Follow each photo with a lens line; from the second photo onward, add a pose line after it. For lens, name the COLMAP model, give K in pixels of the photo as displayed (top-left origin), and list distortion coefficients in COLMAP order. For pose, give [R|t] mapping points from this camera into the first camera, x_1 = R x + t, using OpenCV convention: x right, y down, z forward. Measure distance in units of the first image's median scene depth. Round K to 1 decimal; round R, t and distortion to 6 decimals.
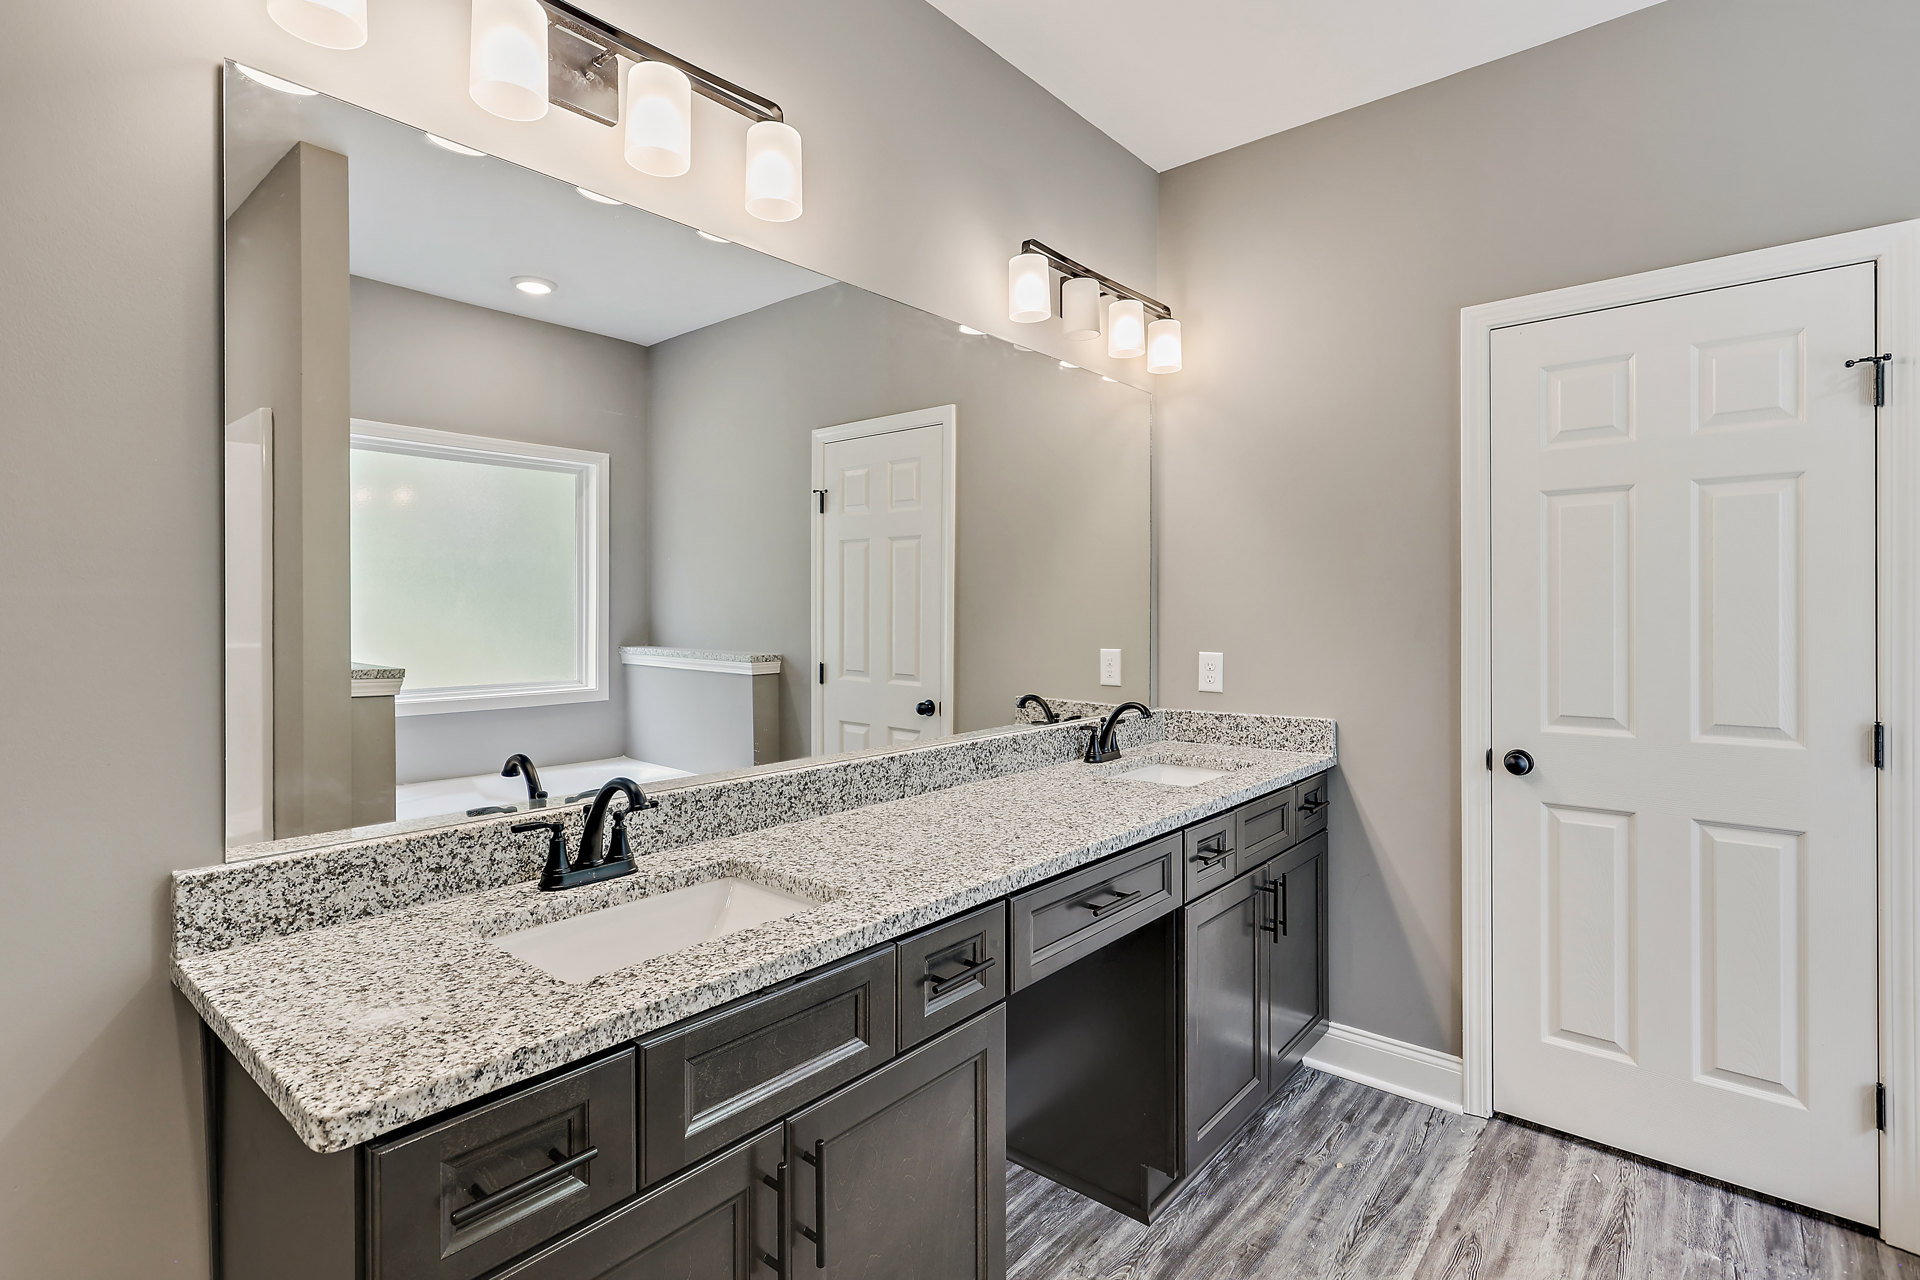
lens RADIAL K [[931.2, 0, 959.9], [0, 931.2, 627.1], [0, 0, 1]] dist [0.016850, -0.000142]
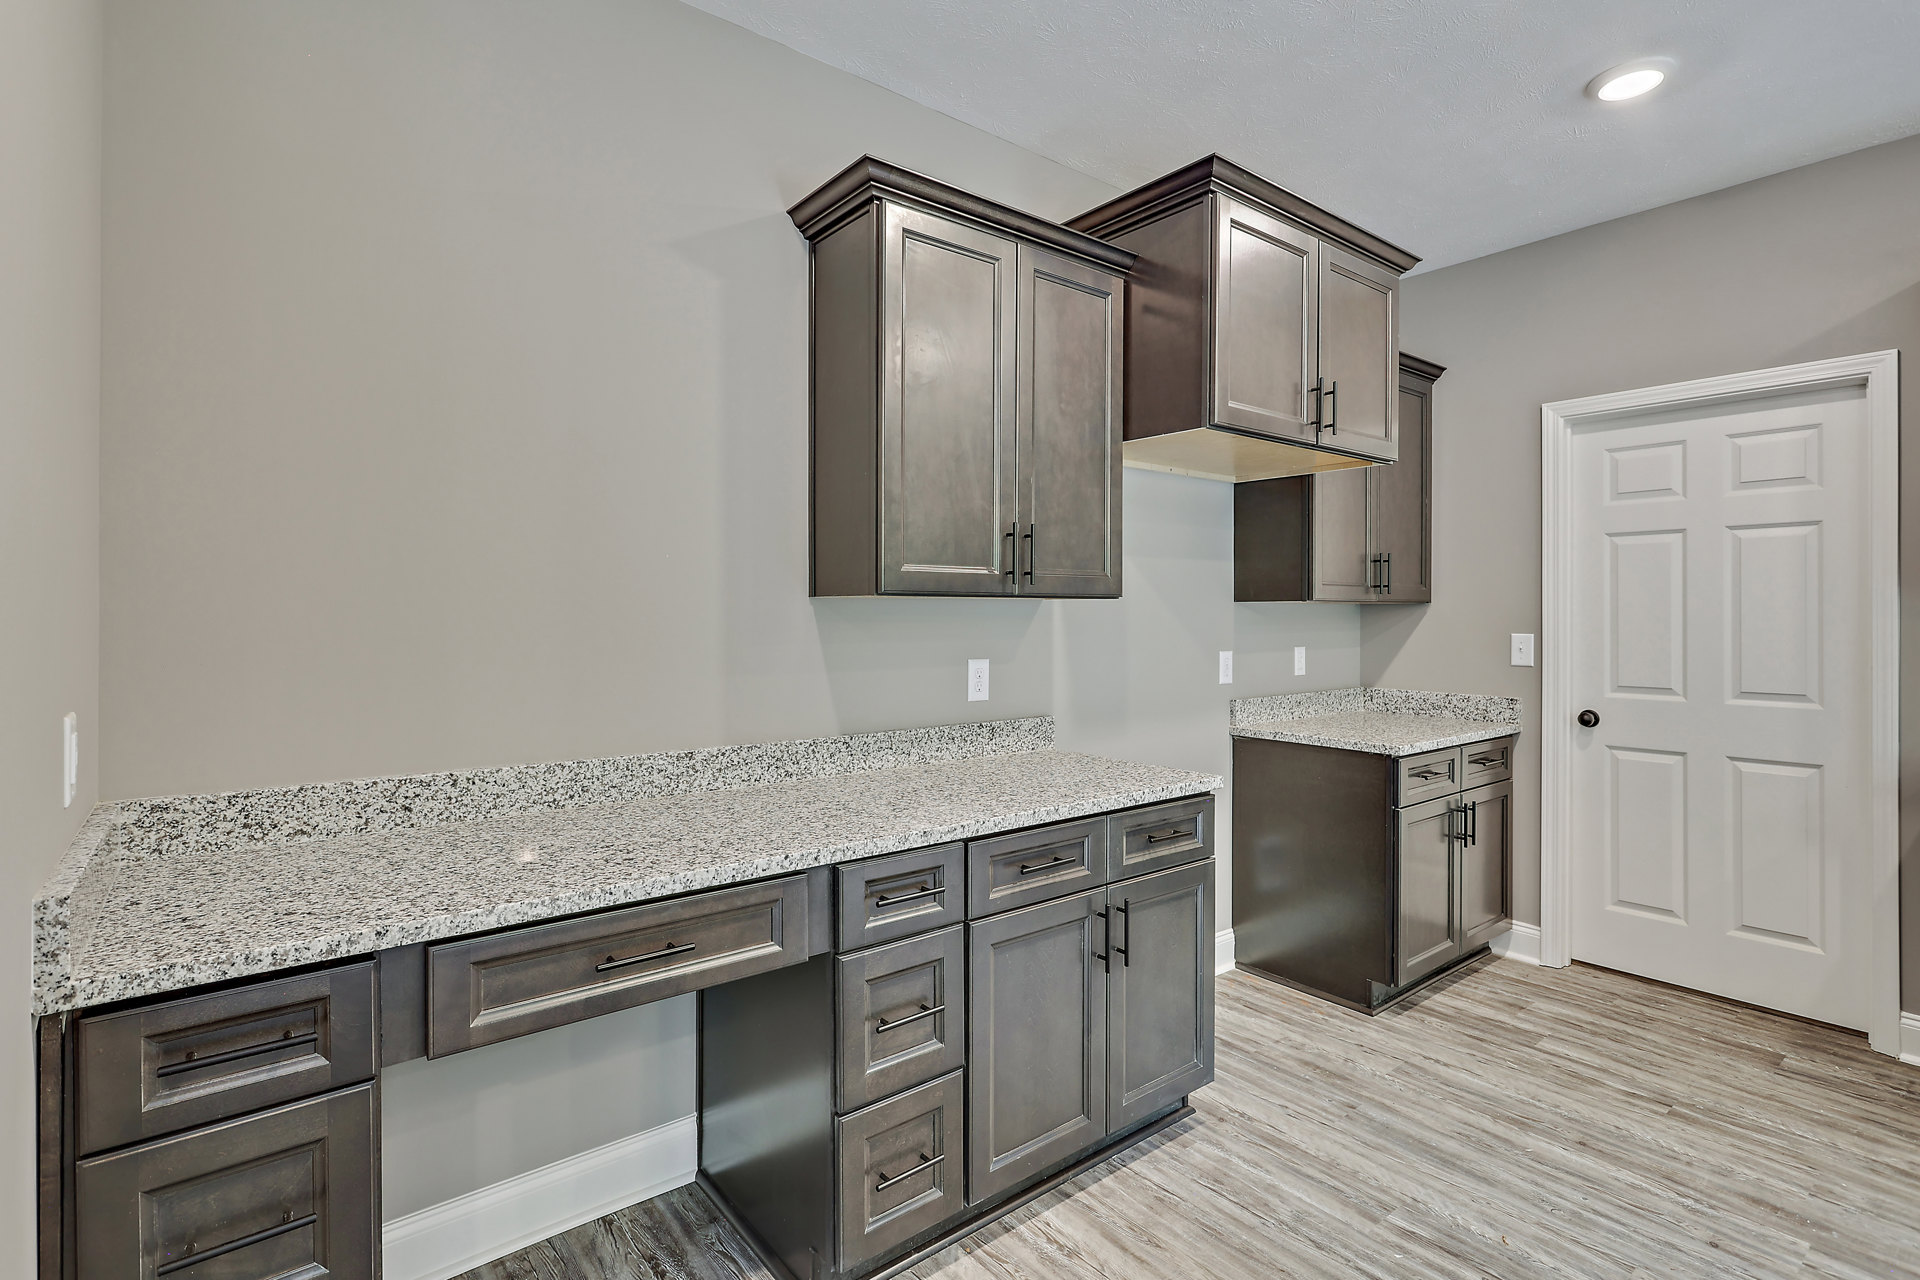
lens RADIAL K [[931.2, 0, 959.9], [0, 931.2, 627.1], [0, 0, 1]] dist [0.016850, -0.000142]
pose [[0.858679, -0.027816, -0.511759, 0.412384], [0.029233, 0.999559, -0.005280, -0.013927], [0.511680, -0.010426, 0.859113, -0.605410]]
